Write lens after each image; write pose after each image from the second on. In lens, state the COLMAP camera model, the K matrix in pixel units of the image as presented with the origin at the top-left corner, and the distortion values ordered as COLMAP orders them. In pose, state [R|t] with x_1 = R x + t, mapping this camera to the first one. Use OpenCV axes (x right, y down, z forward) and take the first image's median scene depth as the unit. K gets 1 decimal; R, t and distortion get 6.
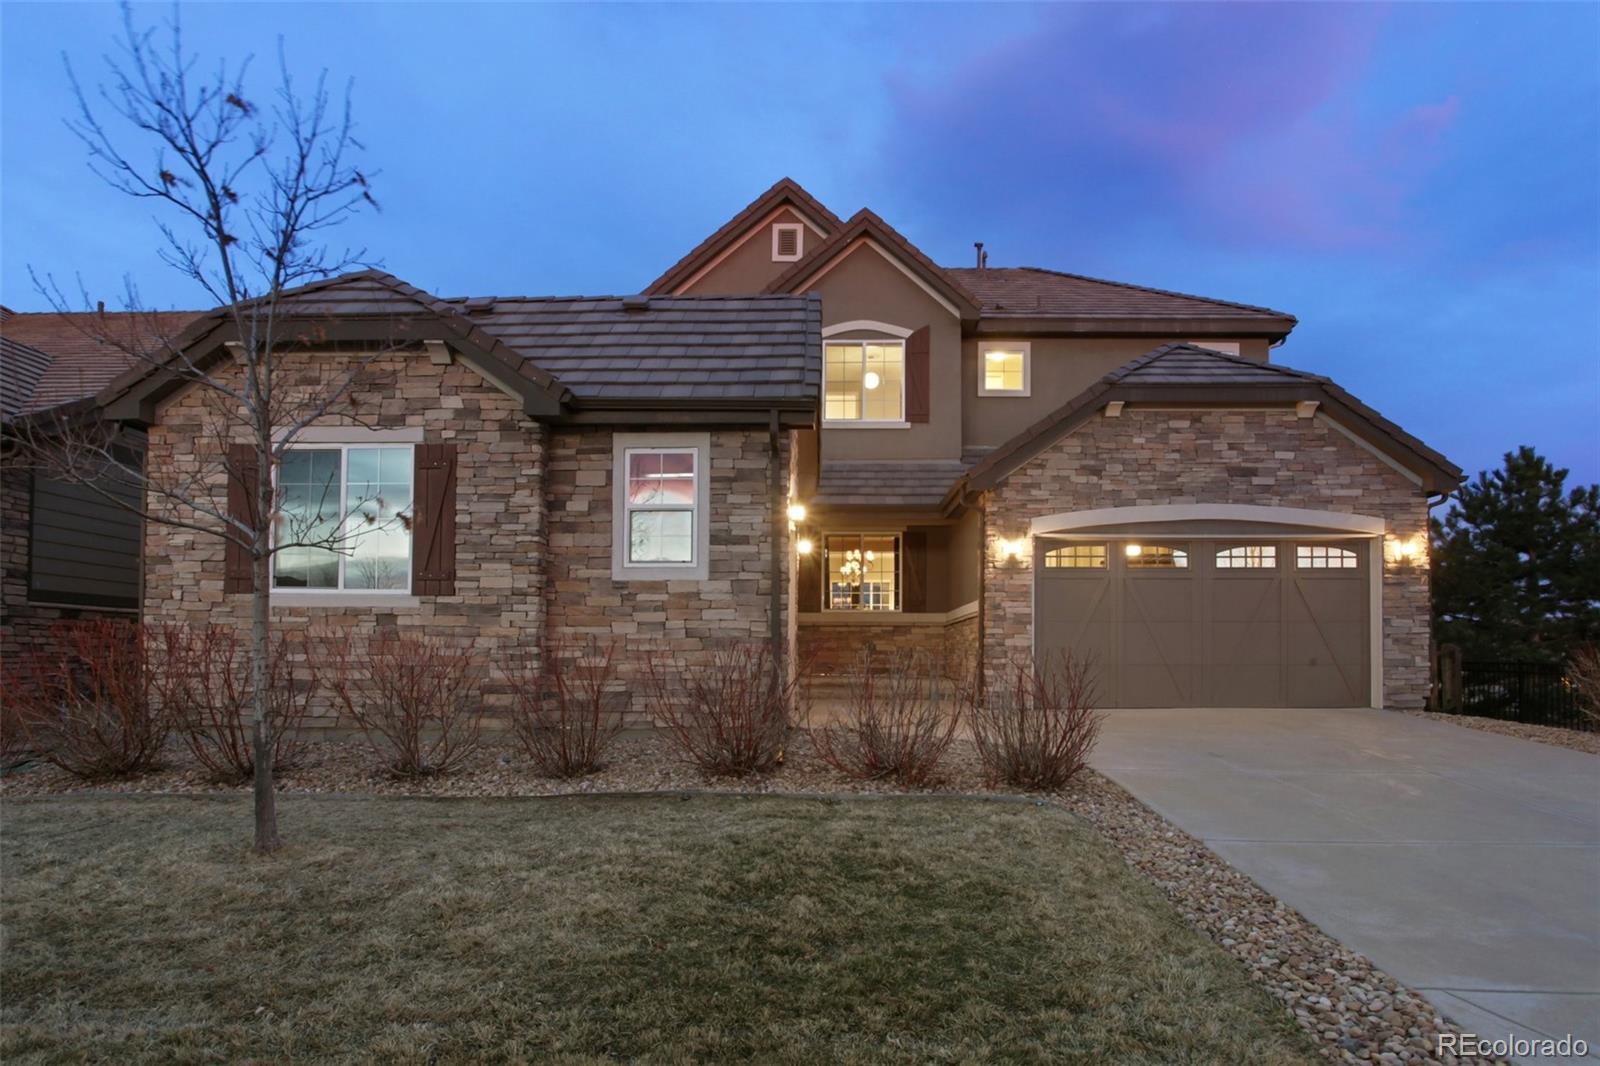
lens RADIAL K [[839.2, 0, 800.0], [0, 839.2, 423.0], [0, 0, 1]] dist [0.001467, -0.000271]
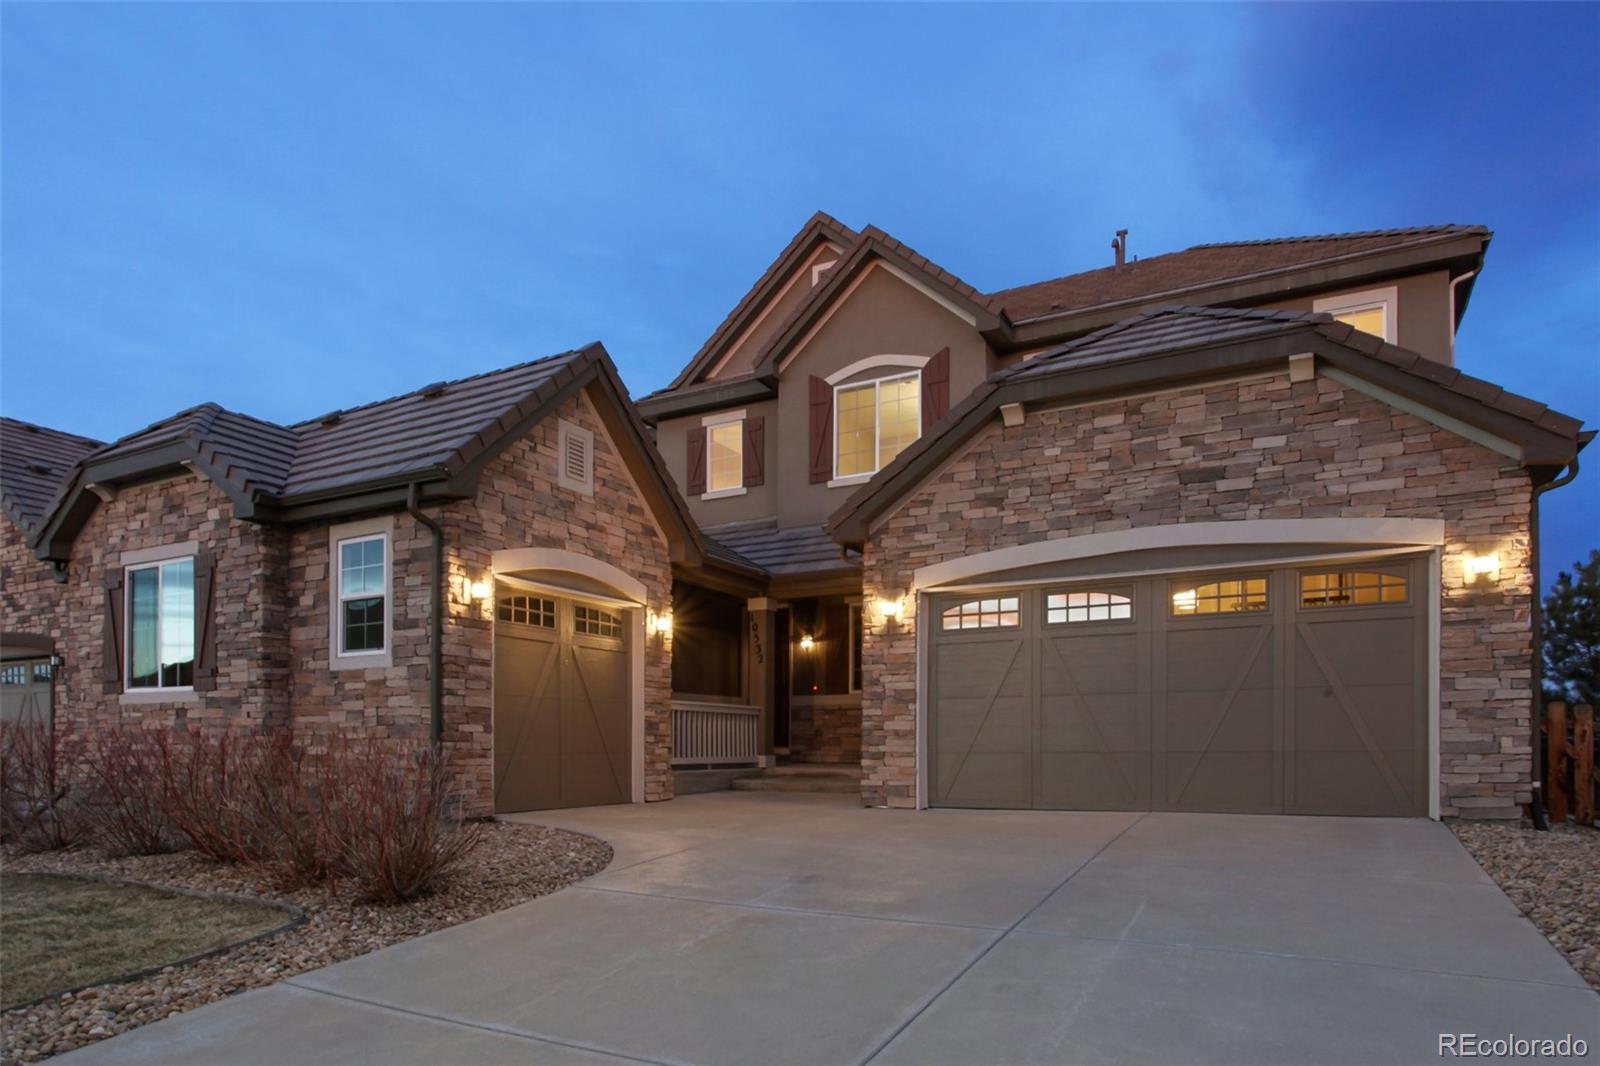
lens RADIAL K [[881.7, 0, 800.0], [0, 881.7, 533.0], [0, 0, 1]] dist [-0.013078, 0.001927]
pose [[0.897882, -0.107667, -0.426868, 0.547355], [0.122742, 0.992407, 0.007867, 0.060530], [0.422780, -0.059458, 0.904280, 0.209696]]
